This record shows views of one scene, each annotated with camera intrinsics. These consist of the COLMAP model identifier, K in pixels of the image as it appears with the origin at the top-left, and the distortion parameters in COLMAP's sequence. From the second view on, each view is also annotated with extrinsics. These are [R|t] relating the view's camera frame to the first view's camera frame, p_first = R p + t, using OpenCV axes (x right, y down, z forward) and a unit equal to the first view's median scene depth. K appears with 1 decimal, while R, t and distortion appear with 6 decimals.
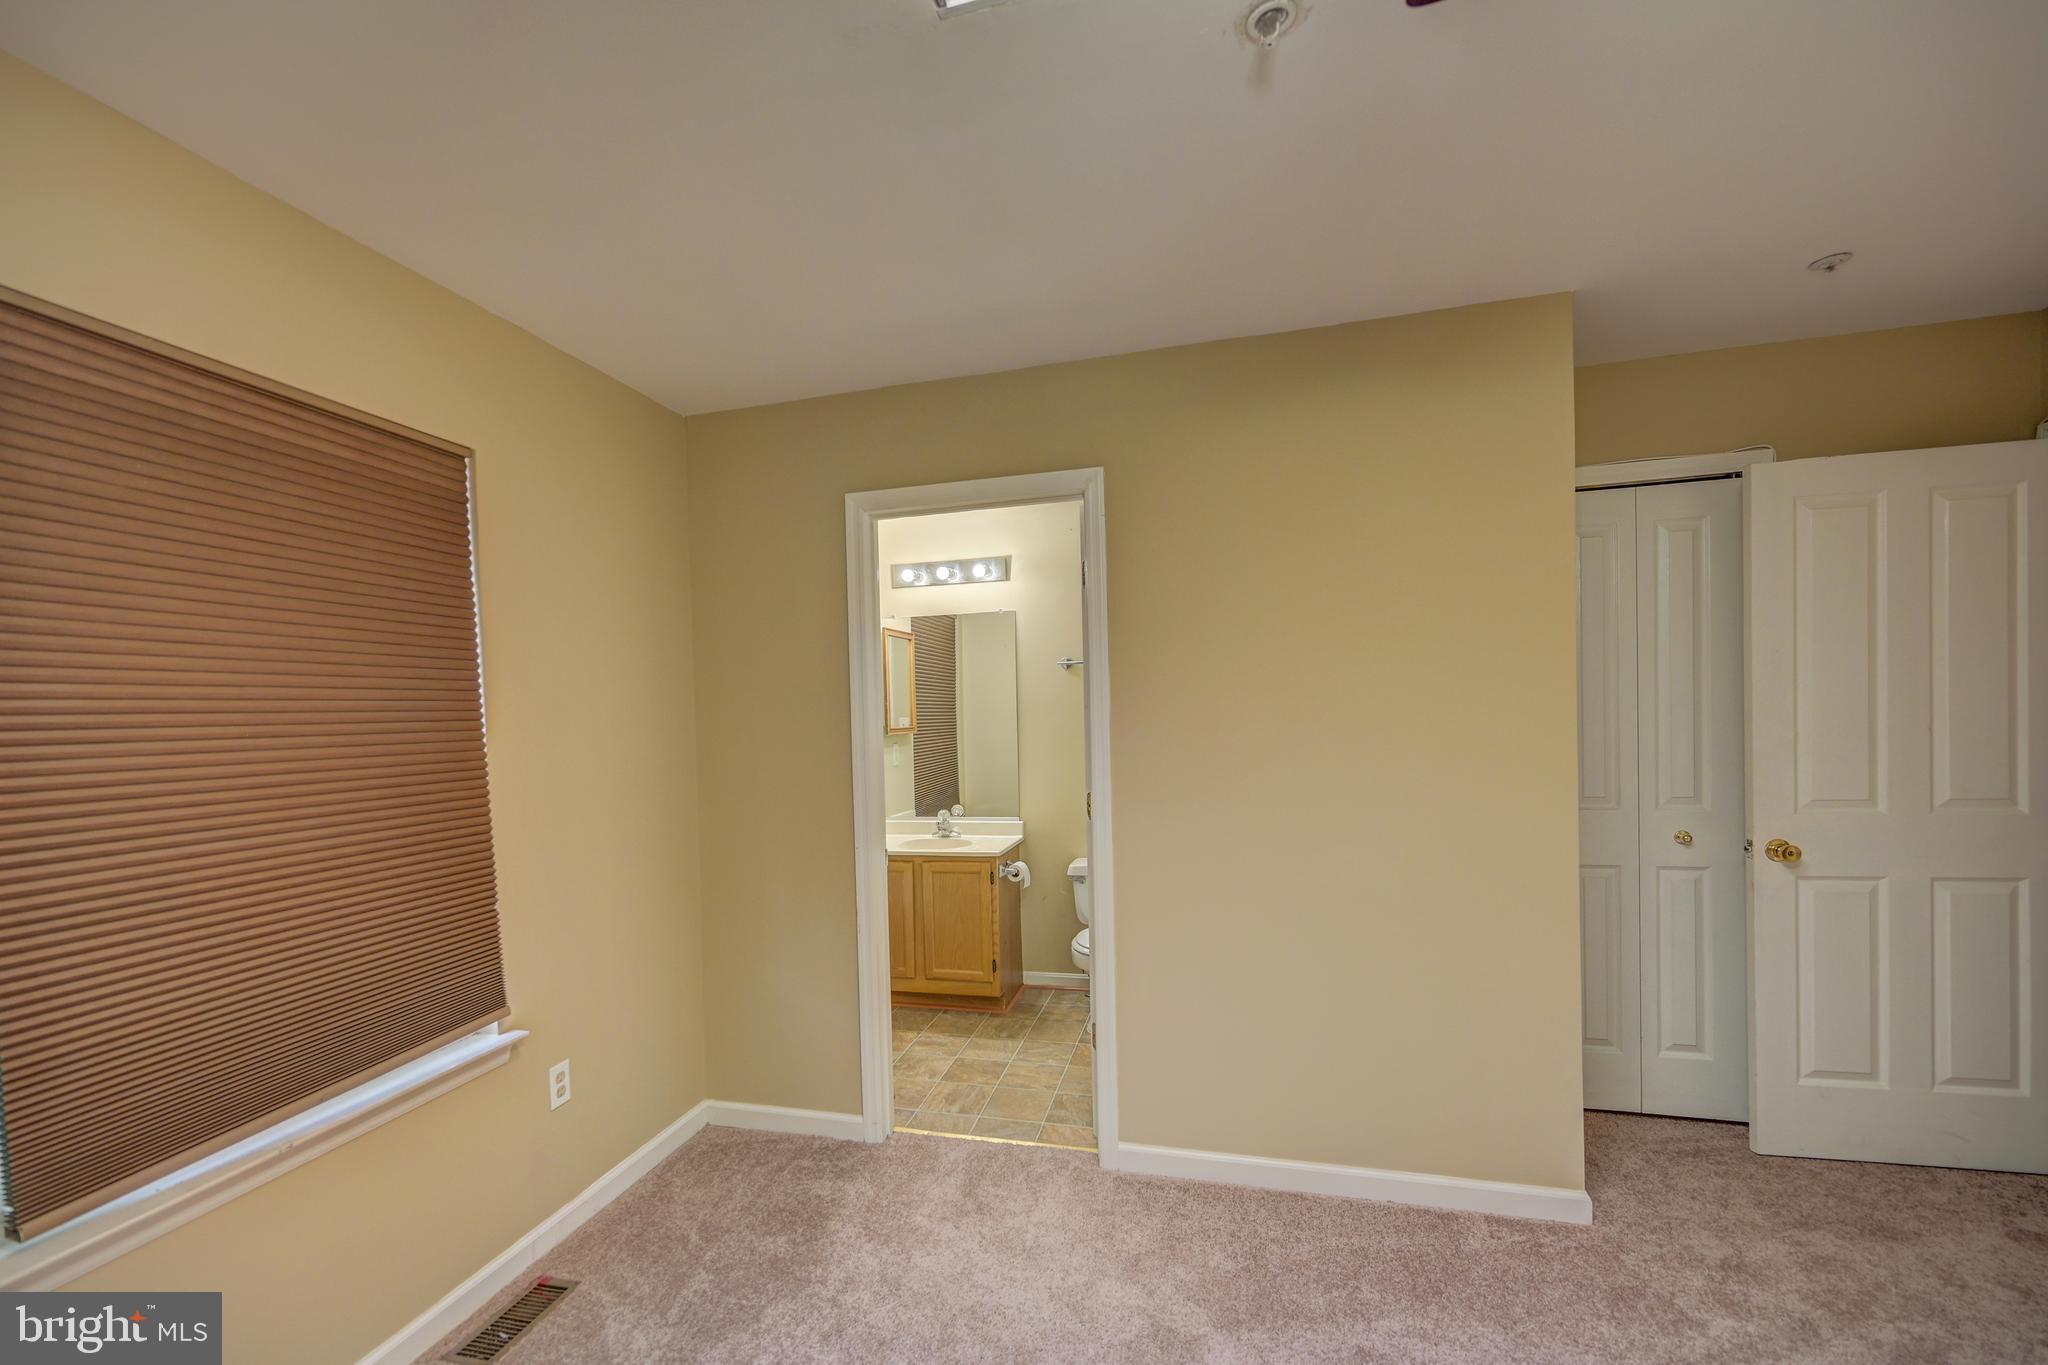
lens RADIAL K [[824.0, 0, 1021.4], [0, 824.0, 730.6], [0, 0, 1]] dist [0.002566, 0.000556]
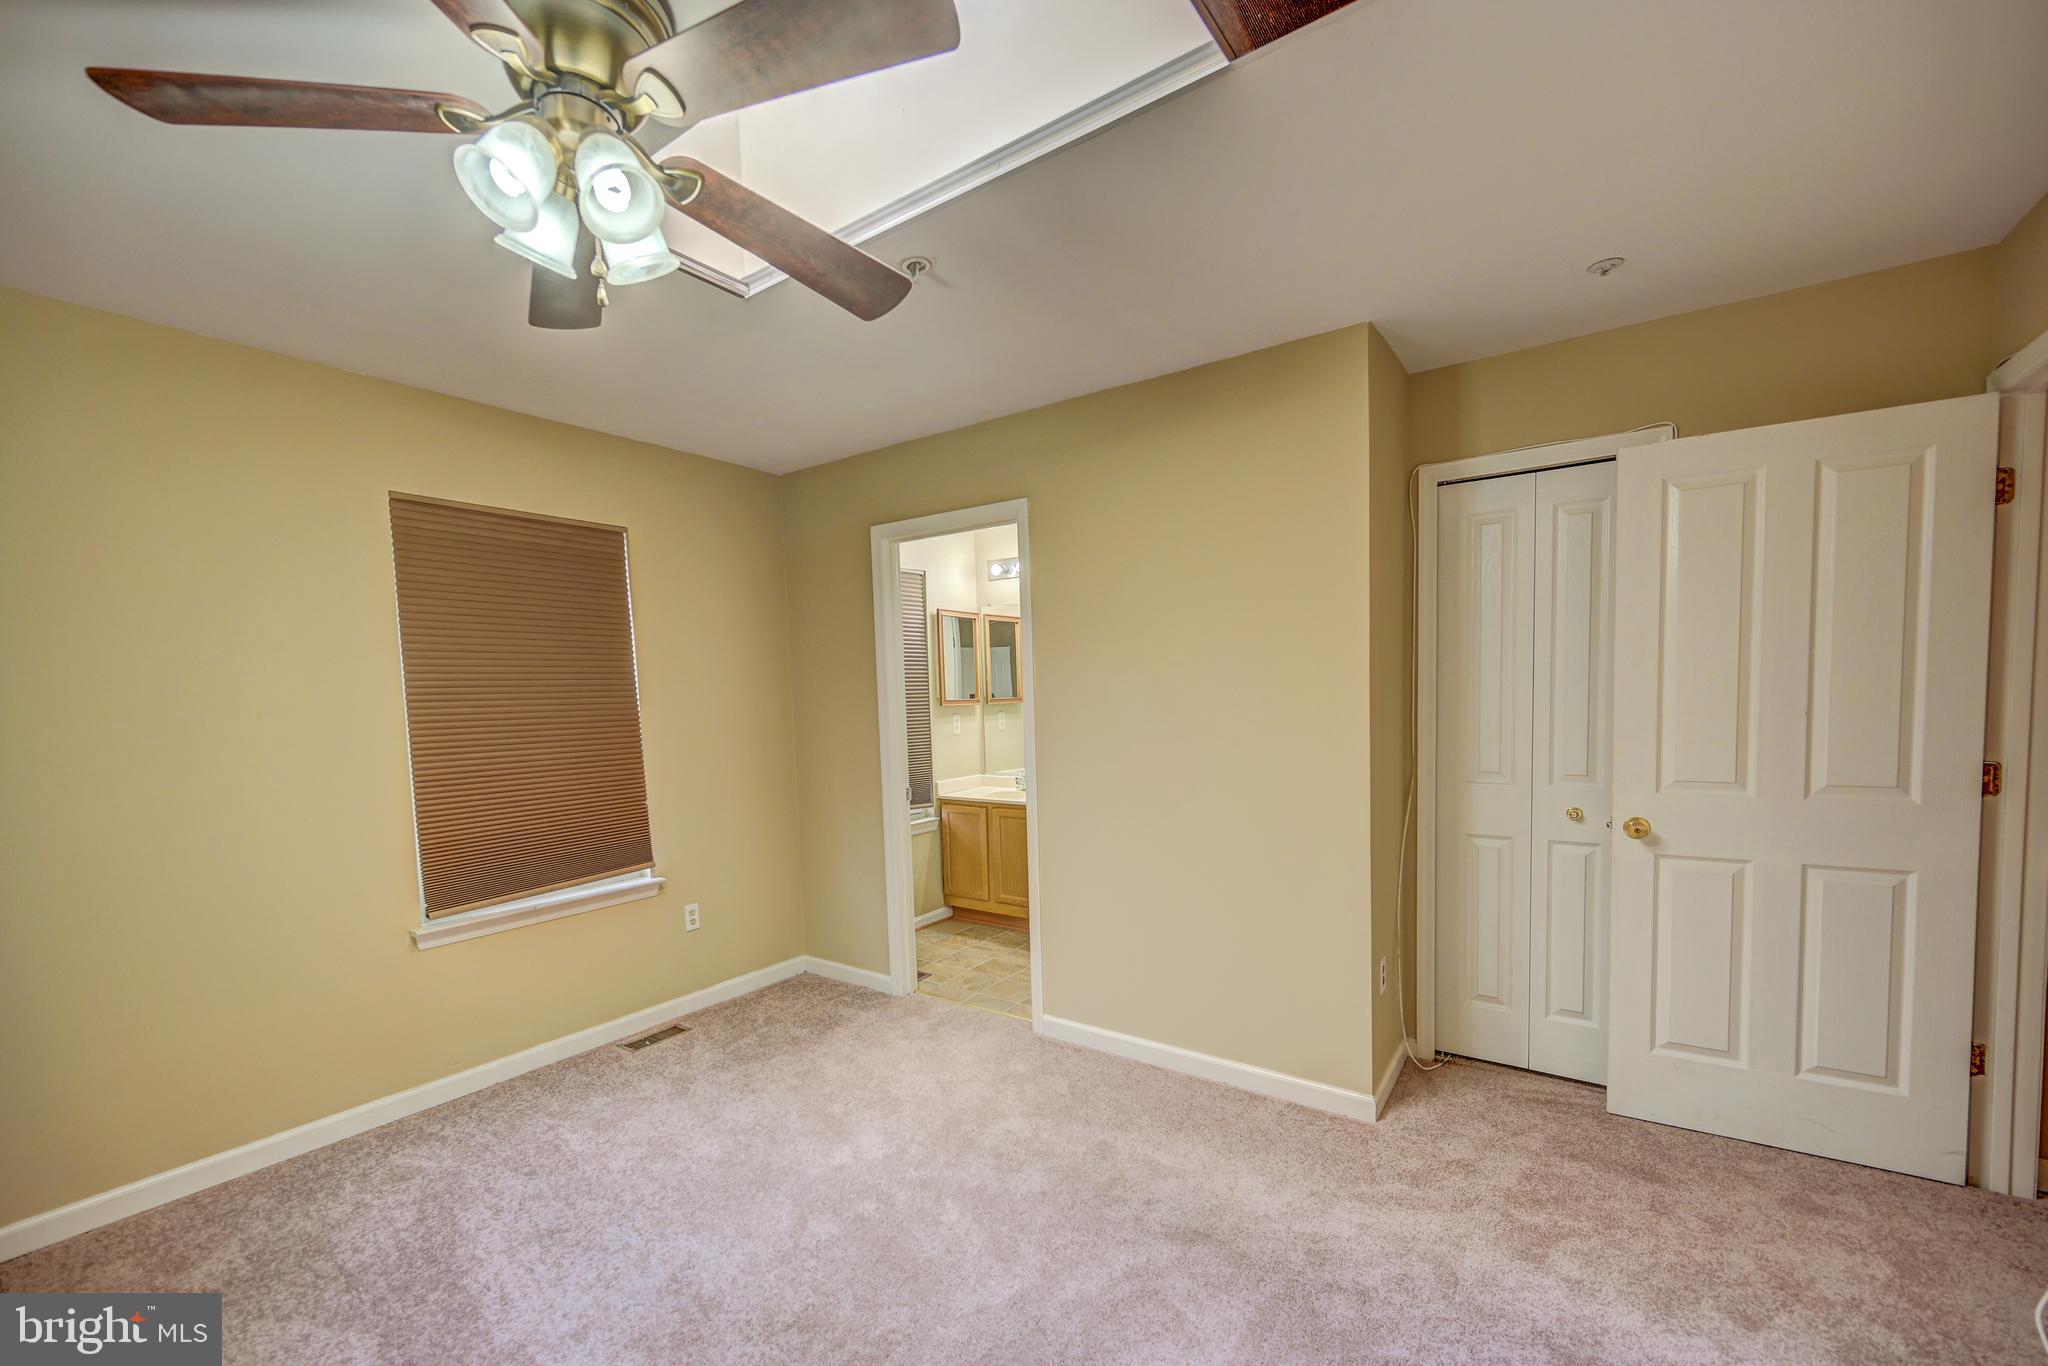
lens RADIAL K [[855.5, 0, 982.4], [0, 855.5, 771.9], [0, 0, 1]] dist [0.001725, 0.000166]
pose [[0.923650, 0.044729, -0.380617, 0.573878], [-0.013444, 0.996336, 0.084463, -0.004169], [0.383000, -0.072897, 0.920867, -0.297155]]
